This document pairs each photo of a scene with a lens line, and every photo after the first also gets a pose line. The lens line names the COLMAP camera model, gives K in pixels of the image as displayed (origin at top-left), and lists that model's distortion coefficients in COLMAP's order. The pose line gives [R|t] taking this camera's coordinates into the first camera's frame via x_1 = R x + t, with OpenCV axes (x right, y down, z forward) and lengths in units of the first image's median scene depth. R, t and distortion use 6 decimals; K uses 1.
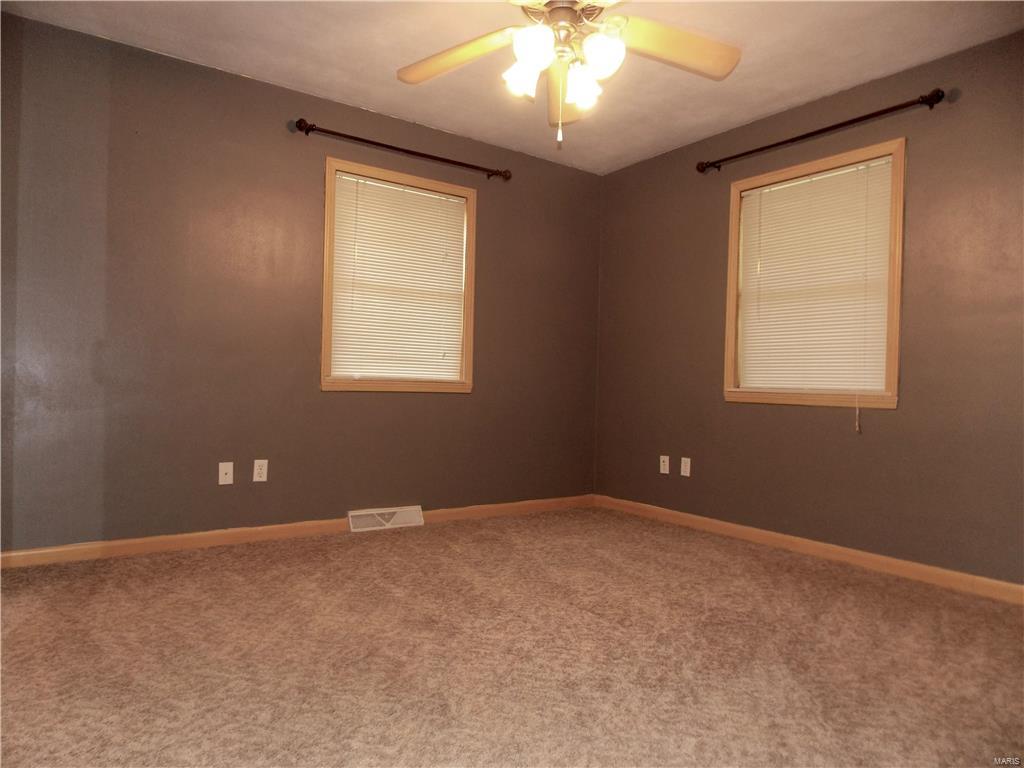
lens RADIAL K [[691.1, 0, 512.0], [0, 691.1, 384.0], [0, 0, 1]] dist [-0.002631, -0.000268]
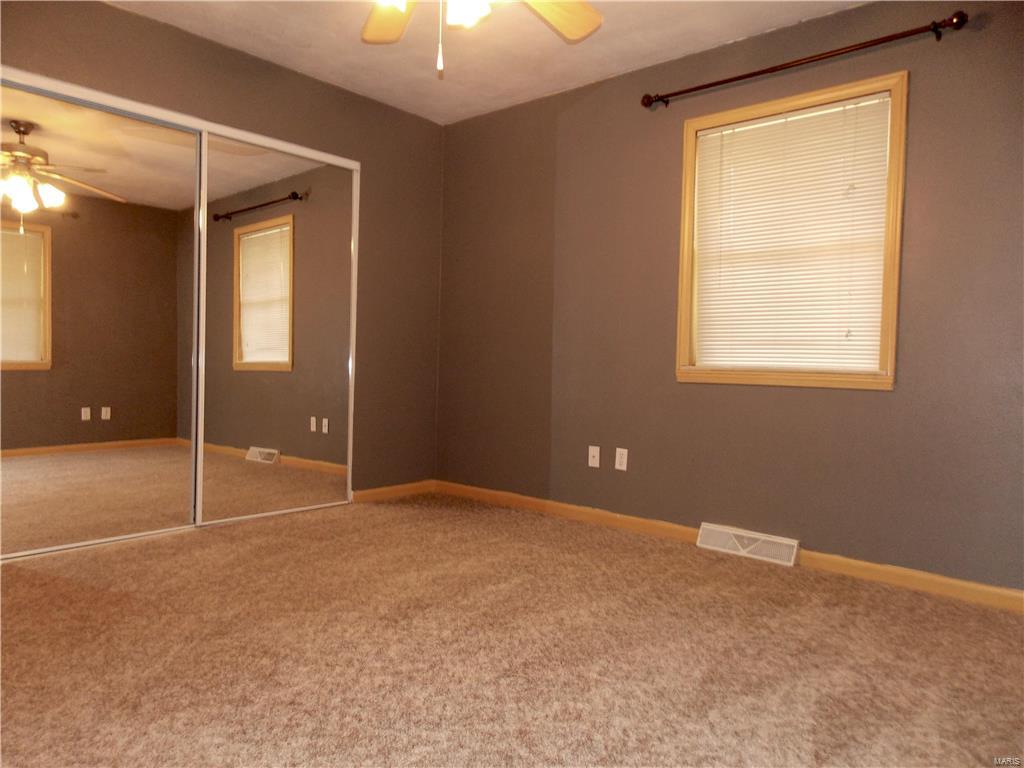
lens RADIAL K [[717.4, 0, 512.0], [0, 717.4, 384.0], [0, 0, 1]] dist [0.002917, -0.000959]
pose [[0.228547, 0.014495, -0.973425, 0.730865], [-0.015691, 0.999814, 0.011204, 0.007199], [0.973407, 0.012714, 0.228732, 0.710330]]
